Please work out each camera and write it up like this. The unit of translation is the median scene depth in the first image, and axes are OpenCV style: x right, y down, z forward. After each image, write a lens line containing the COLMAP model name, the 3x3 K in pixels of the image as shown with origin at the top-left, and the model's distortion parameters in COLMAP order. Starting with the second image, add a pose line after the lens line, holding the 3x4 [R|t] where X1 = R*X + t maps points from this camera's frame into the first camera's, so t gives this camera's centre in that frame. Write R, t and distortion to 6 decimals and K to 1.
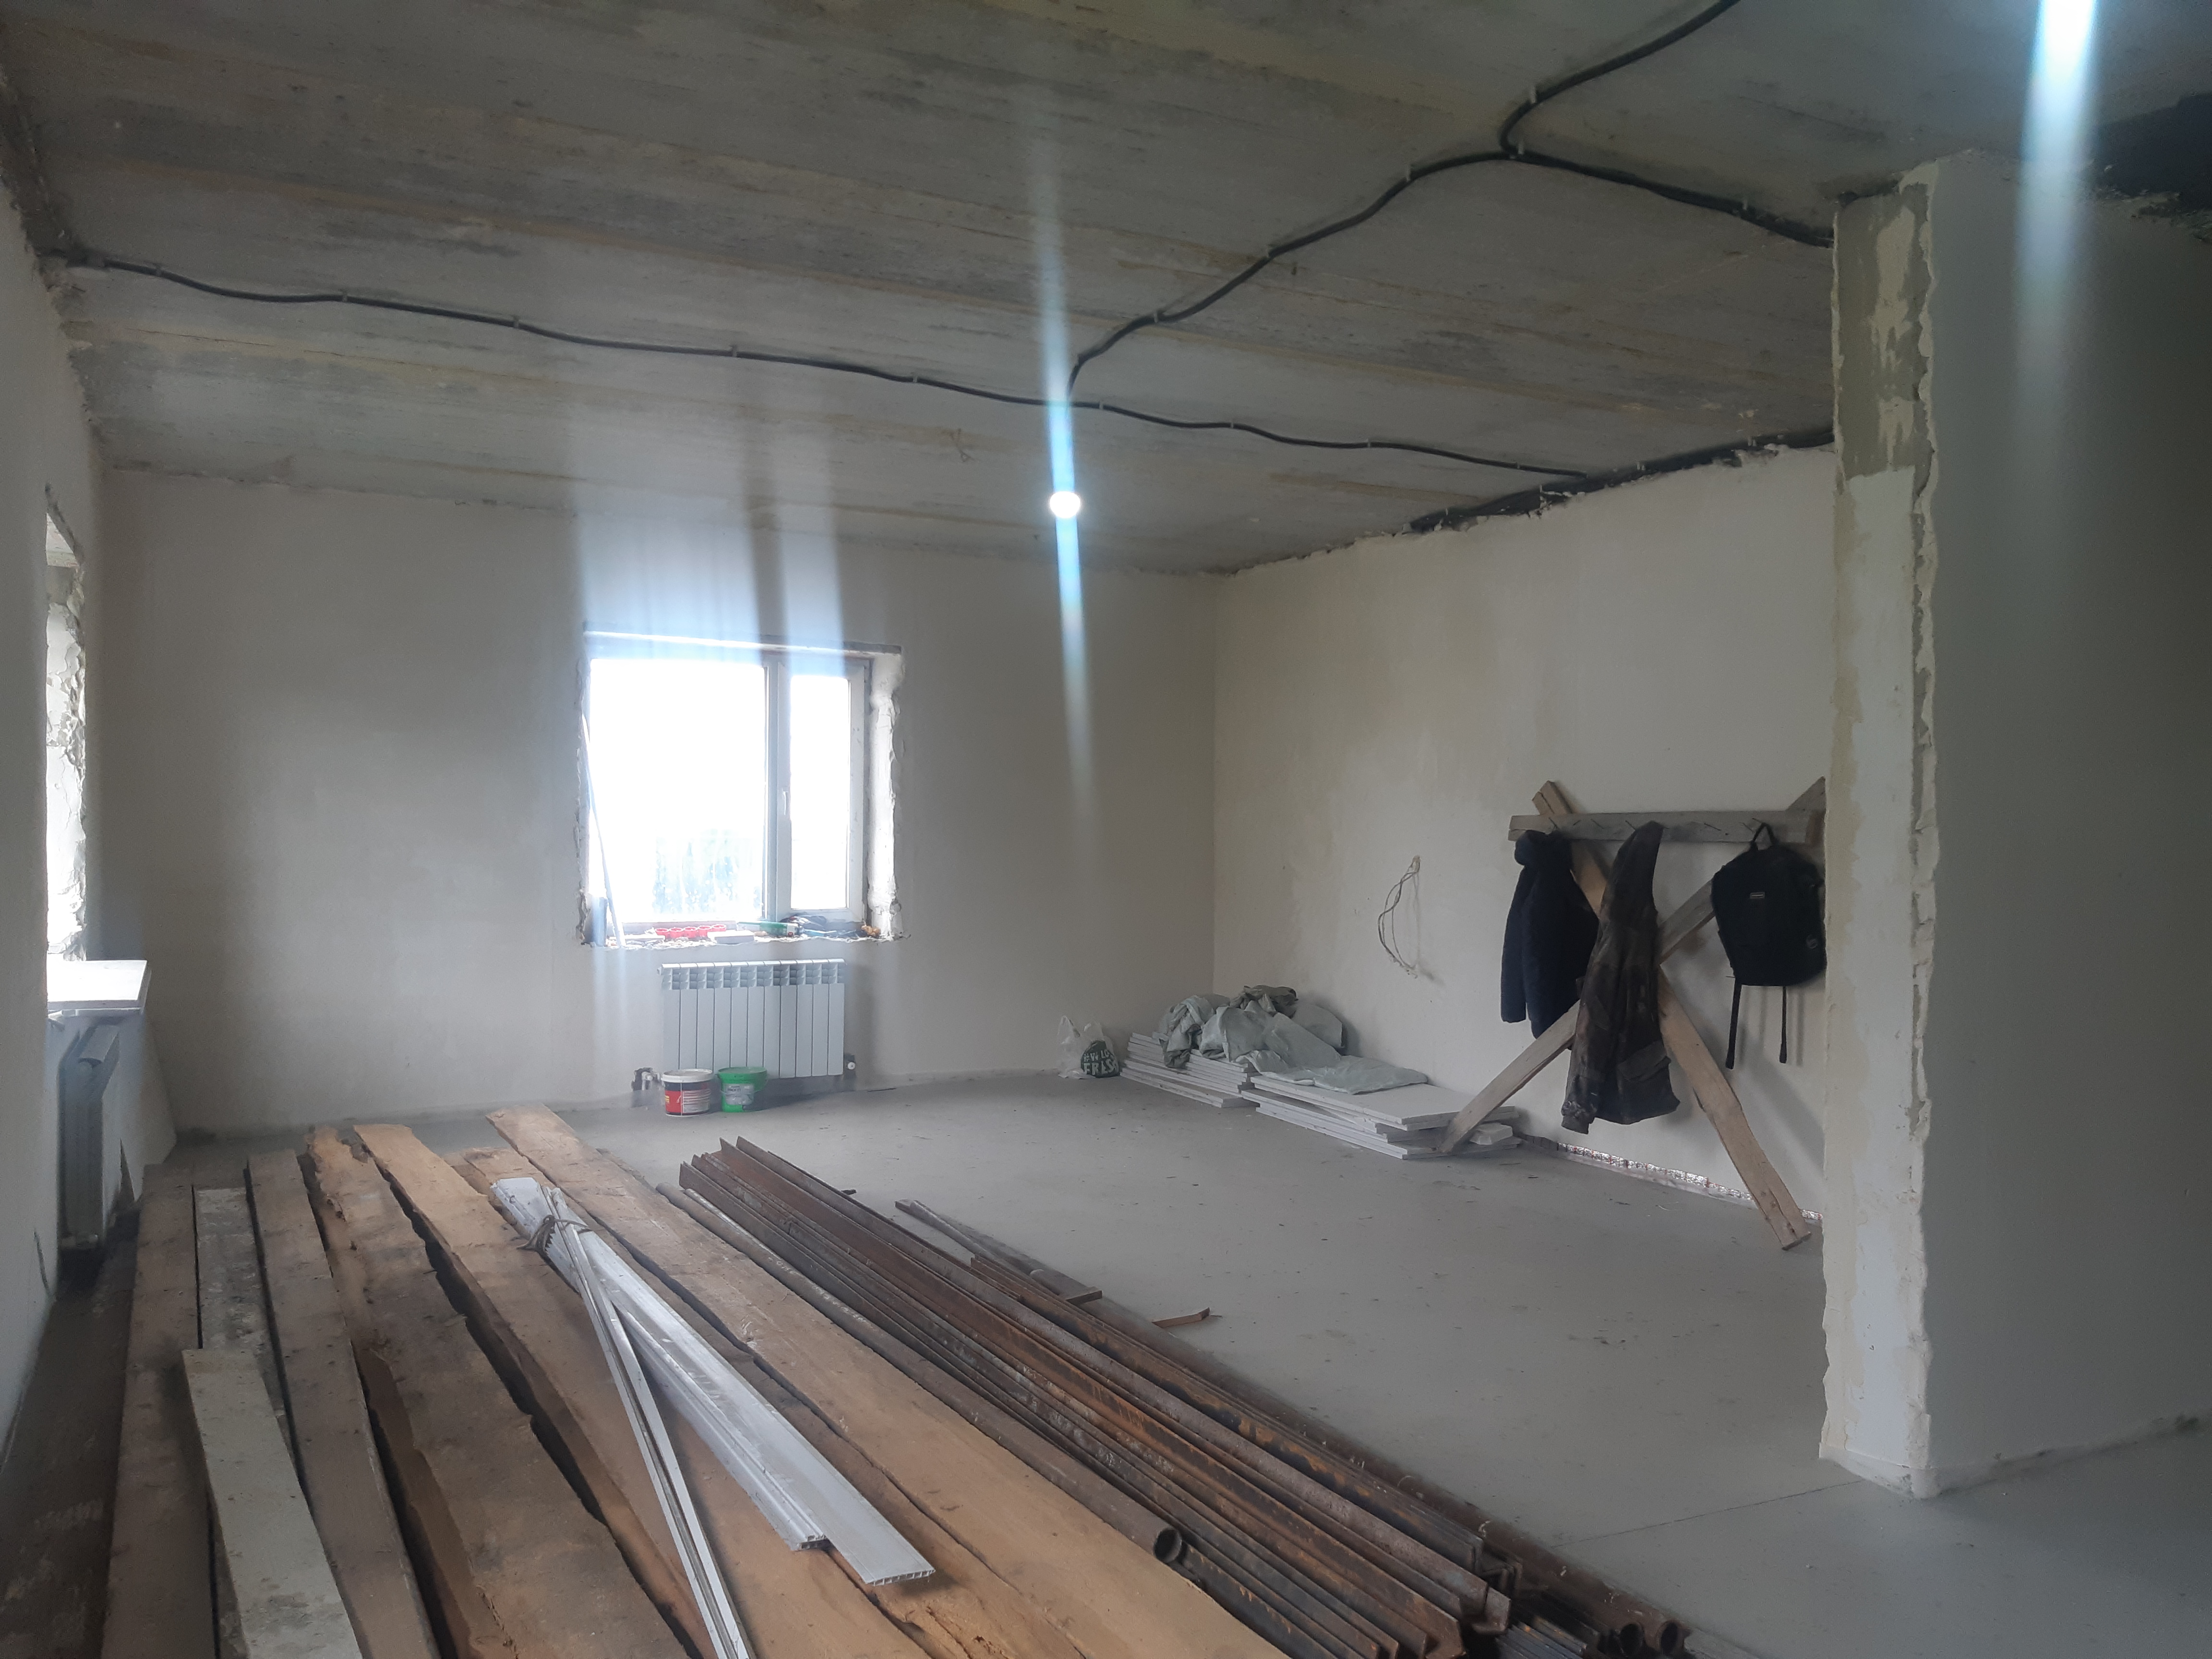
lens RADIAL K [[1703.9, 0, 1125.3], [0, 1703.9, 827.5], [0, 0, 1]] dist [0.054838, -0.100104]
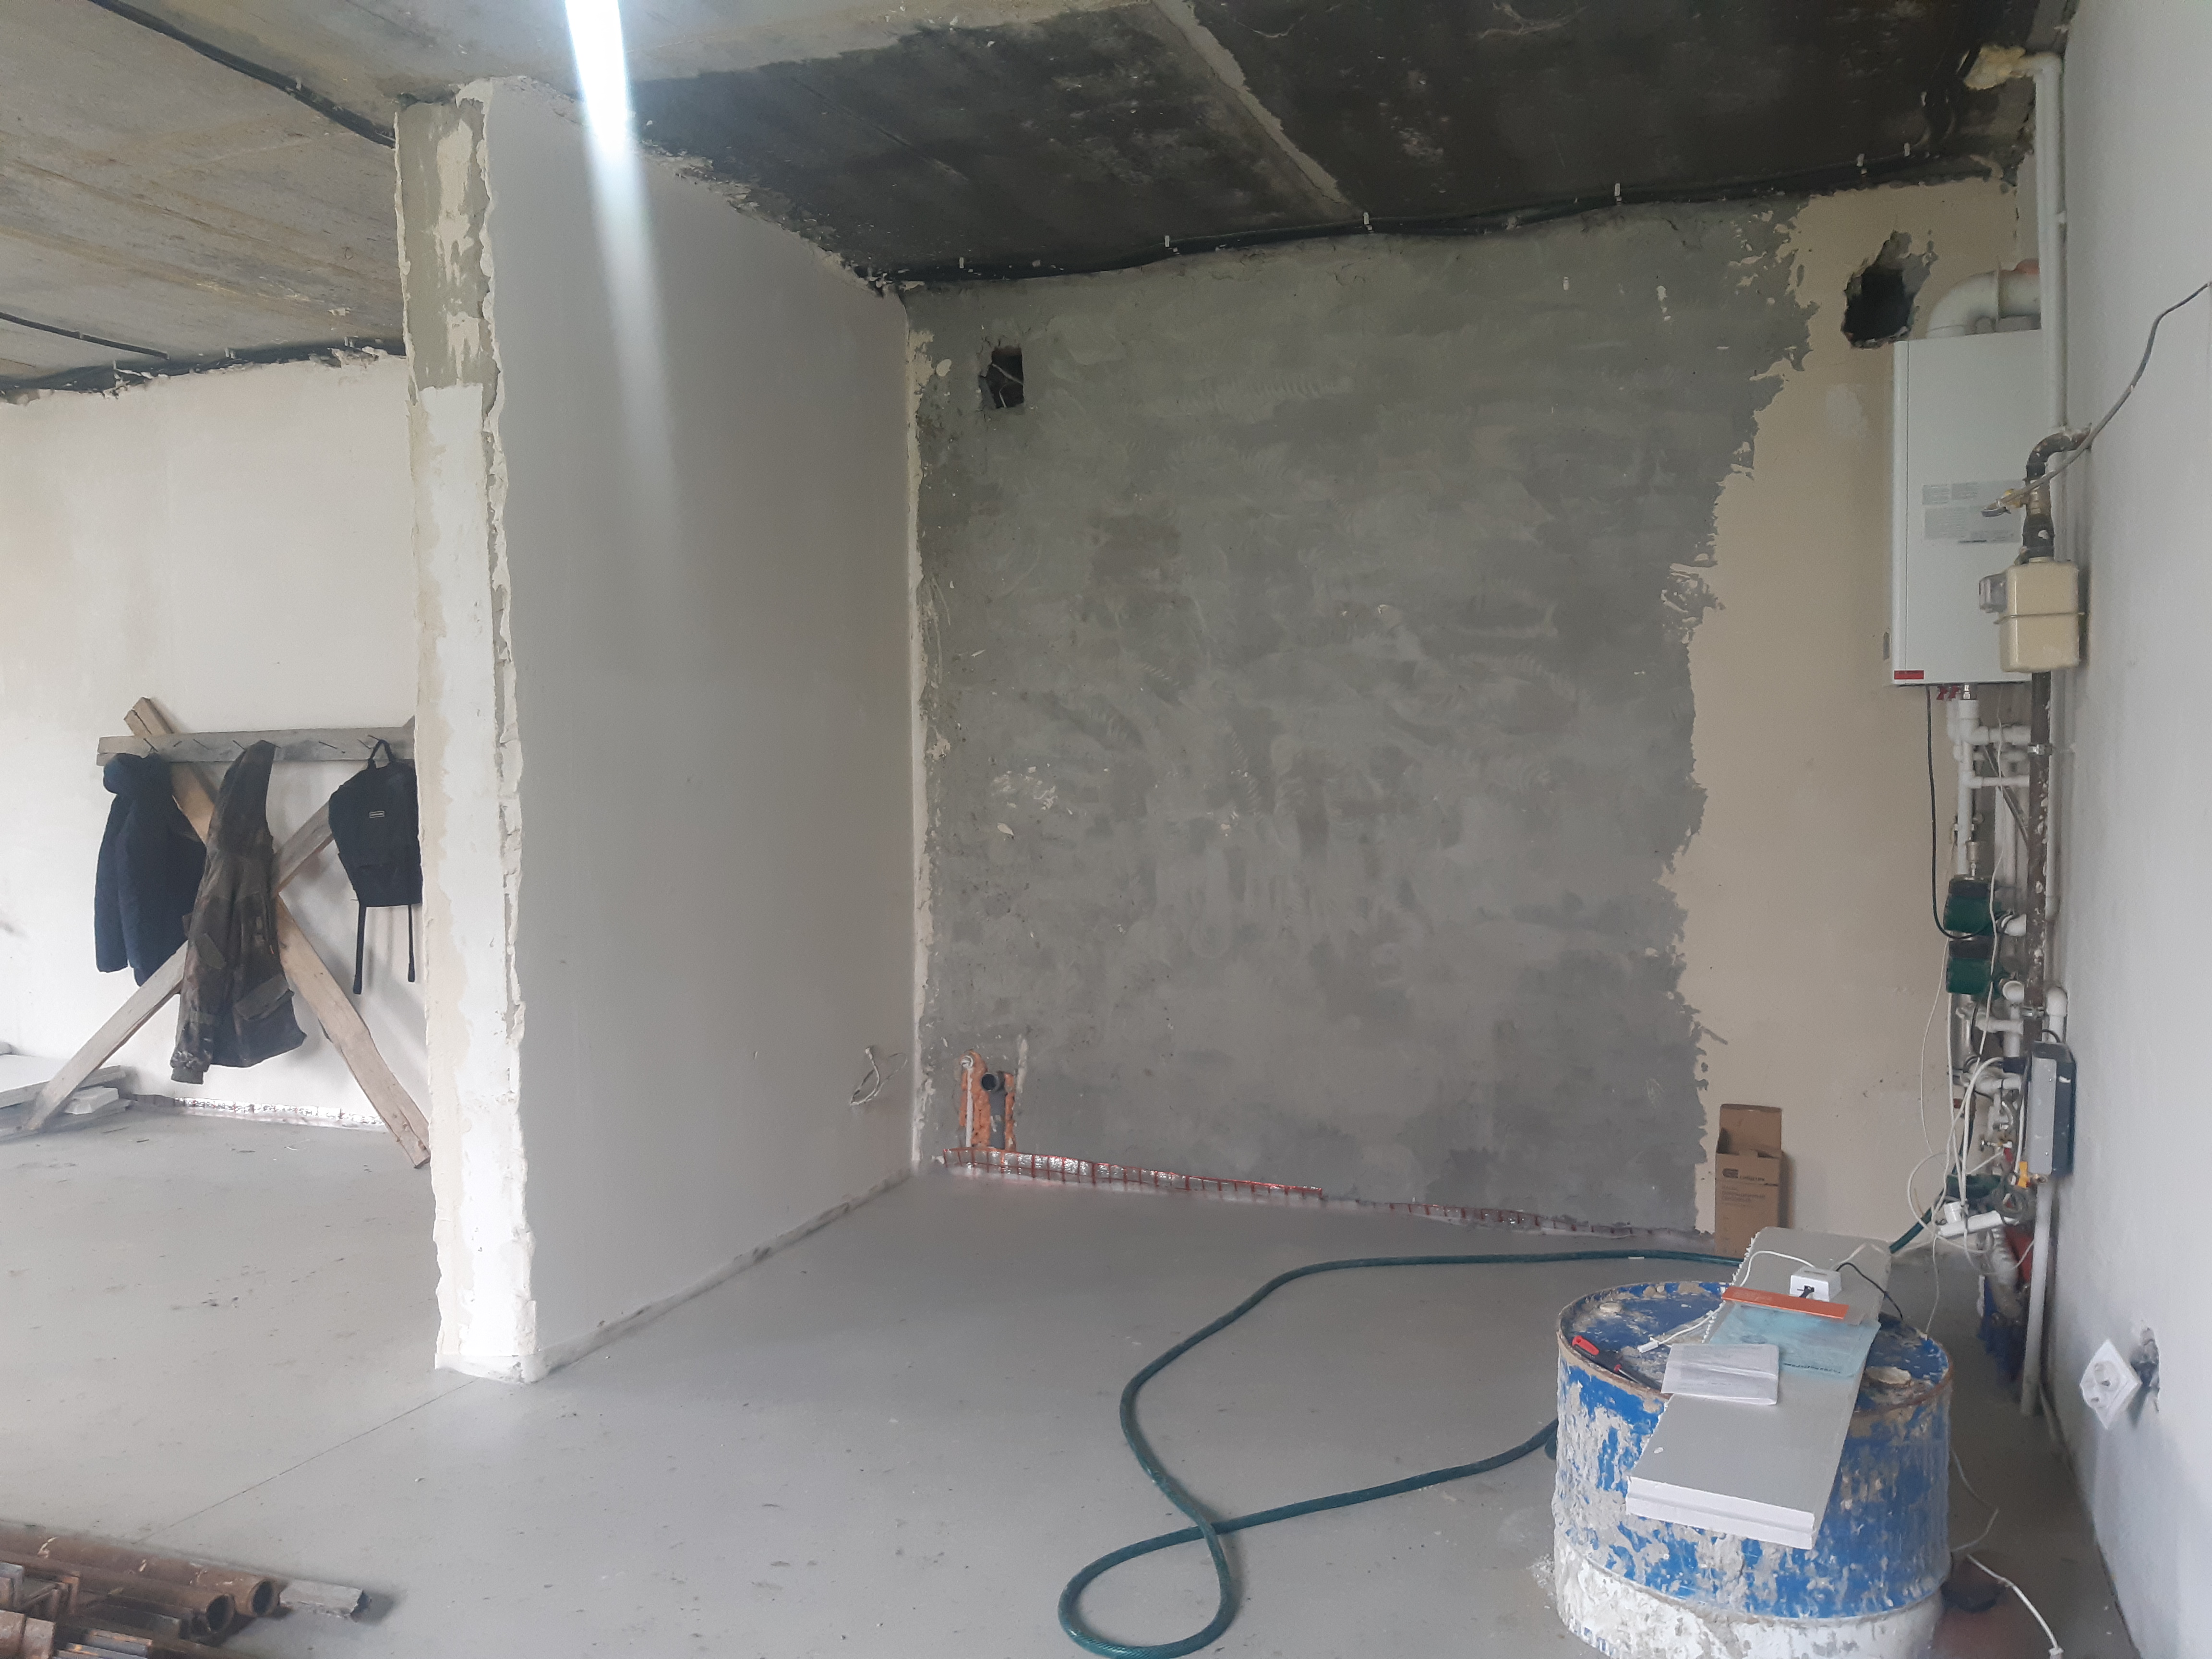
lens RADIAL K [[1703.9, 0, 1108.4], [0, 1703.9, 823.6], [0, 0, 1]] dist [0.054838, -0.100104]
pose [[0.742959, -0.054522, 0.667113, 0.041775], [0.023555, 0.998189, 0.055348, 0.001056], [-0.668923, -0.025407, 0.742898, -0.005879]]
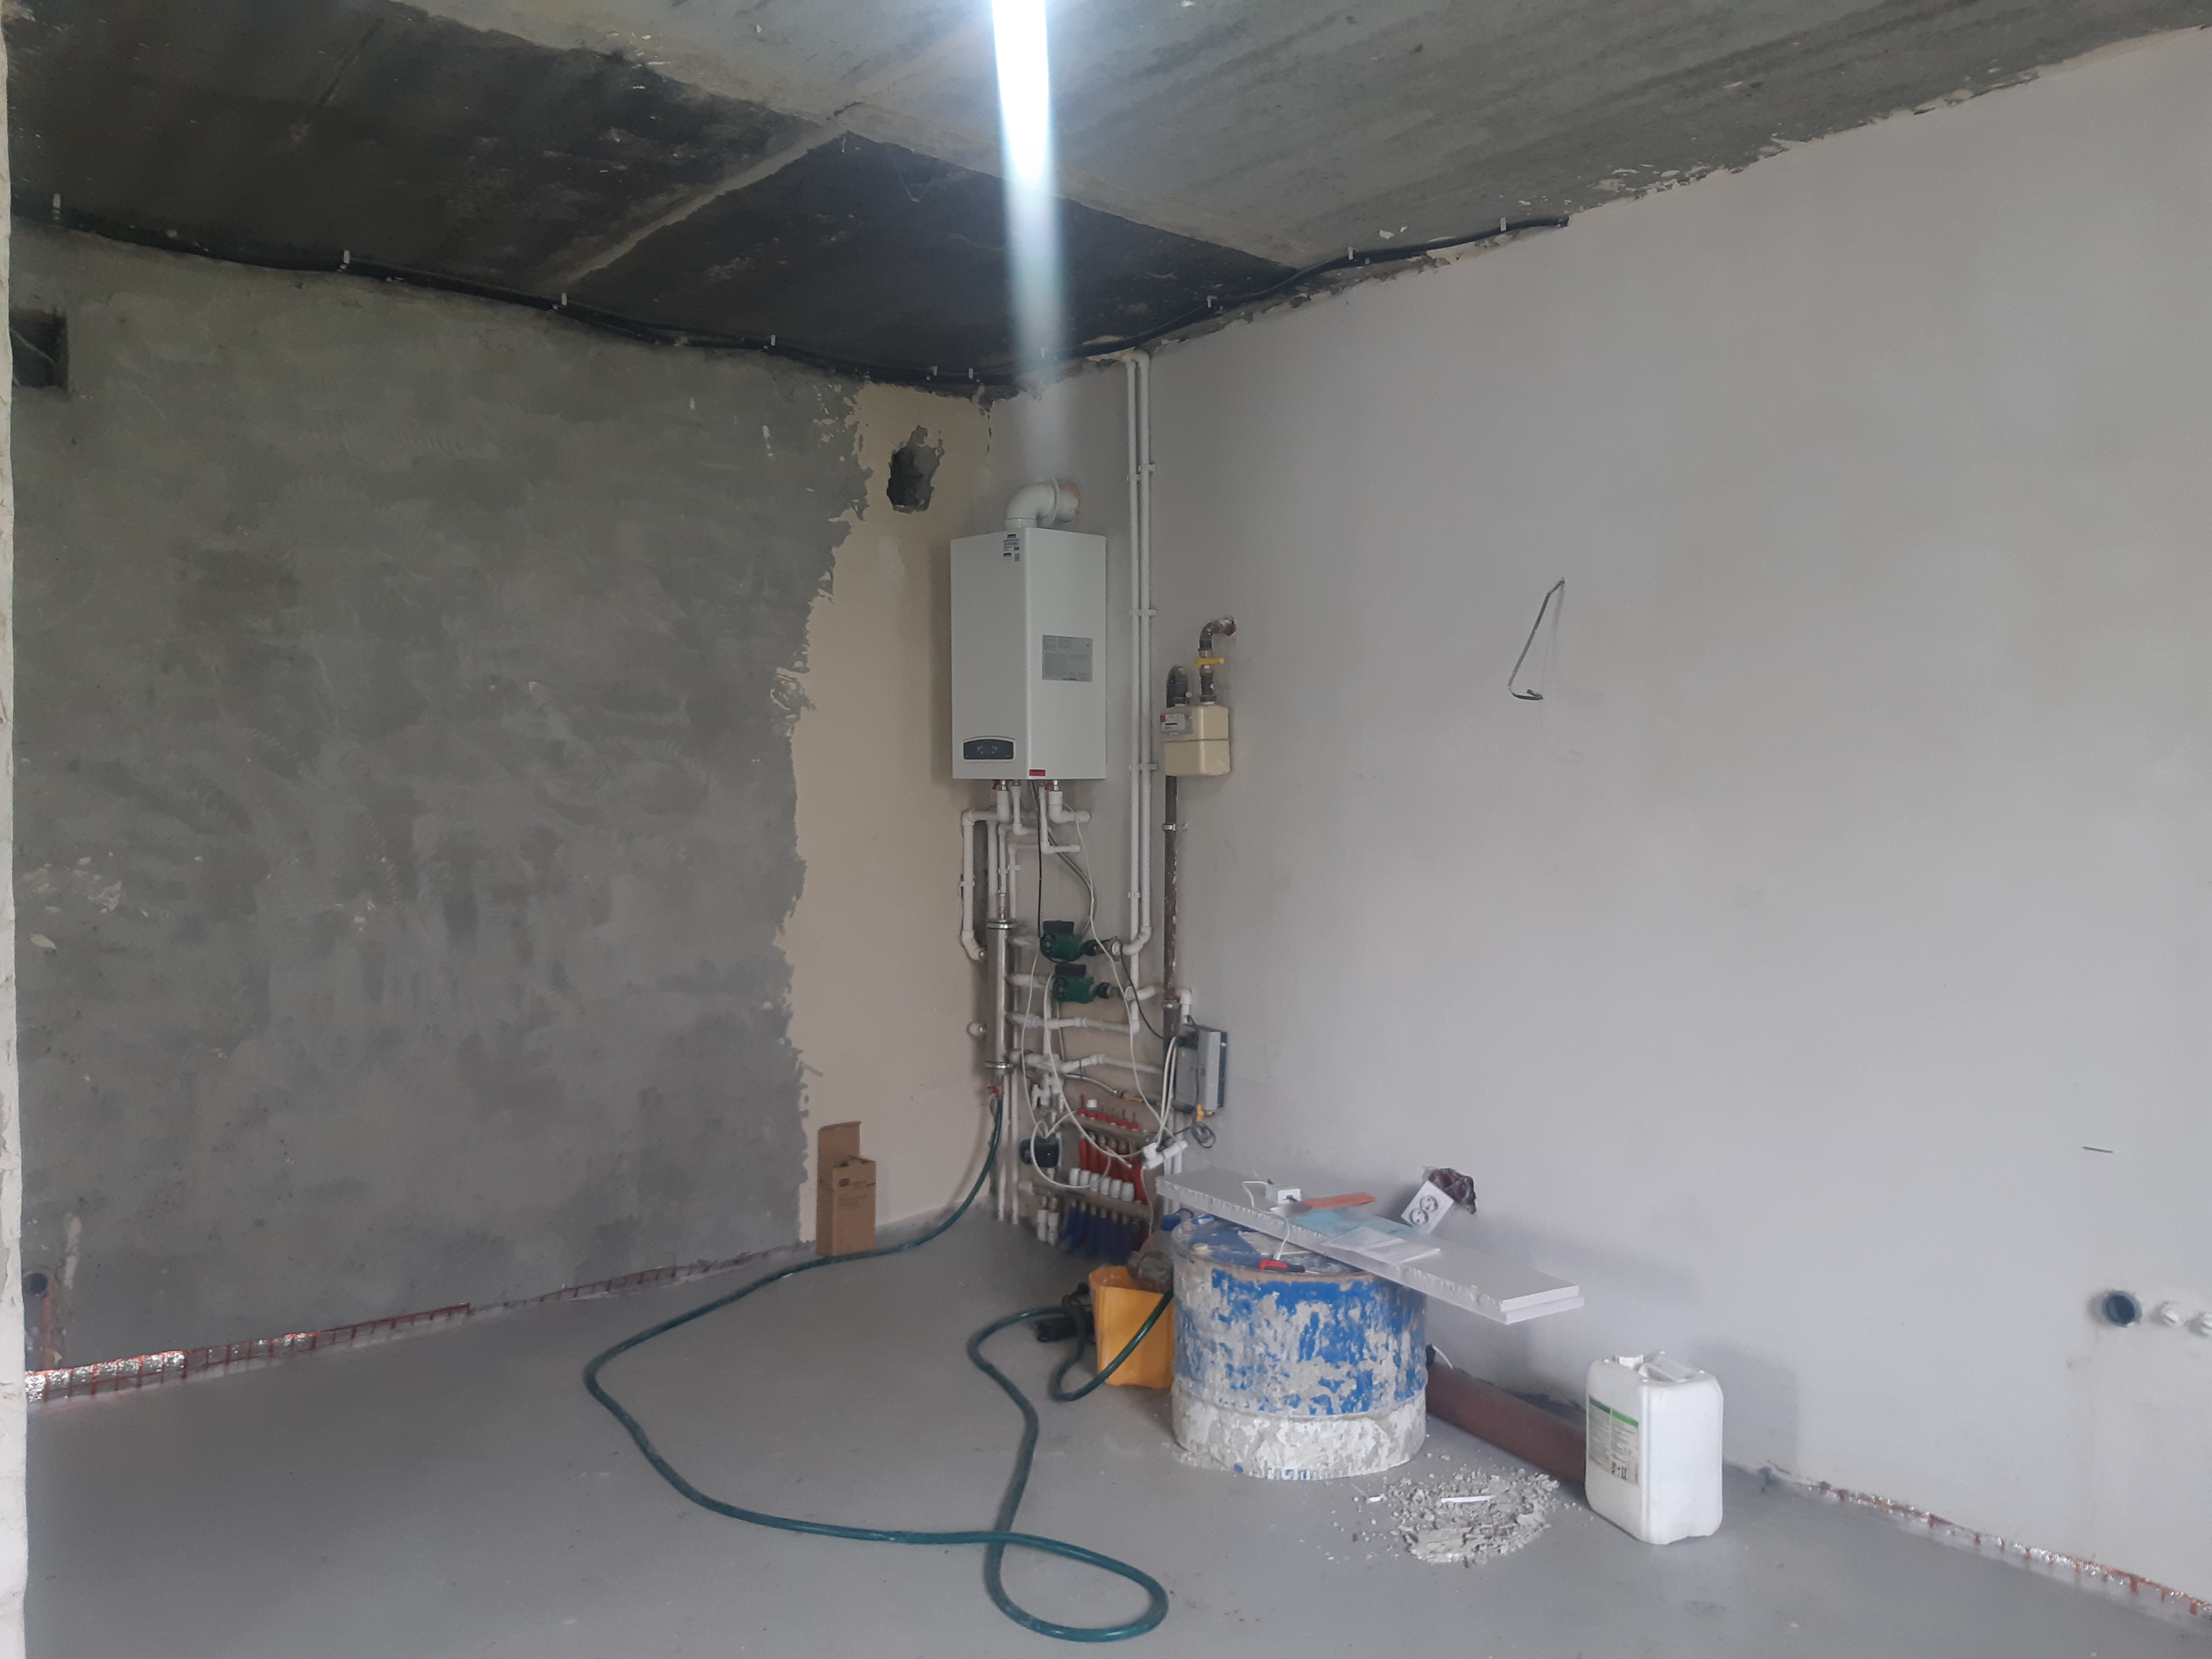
lens RADIAL K [[1703.9, 0, 1119.1], [0, 1703.9, 820.7], [0, 0, 1]] dist [0.054838, -0.100104]
pose [[-0.241722, -0.034006, 0.969749, -0.264445], [0.003128, 0.999353, 0.035824, -0.028855], [-0.970340, 0.011692, -0.241459, 0.690405]]
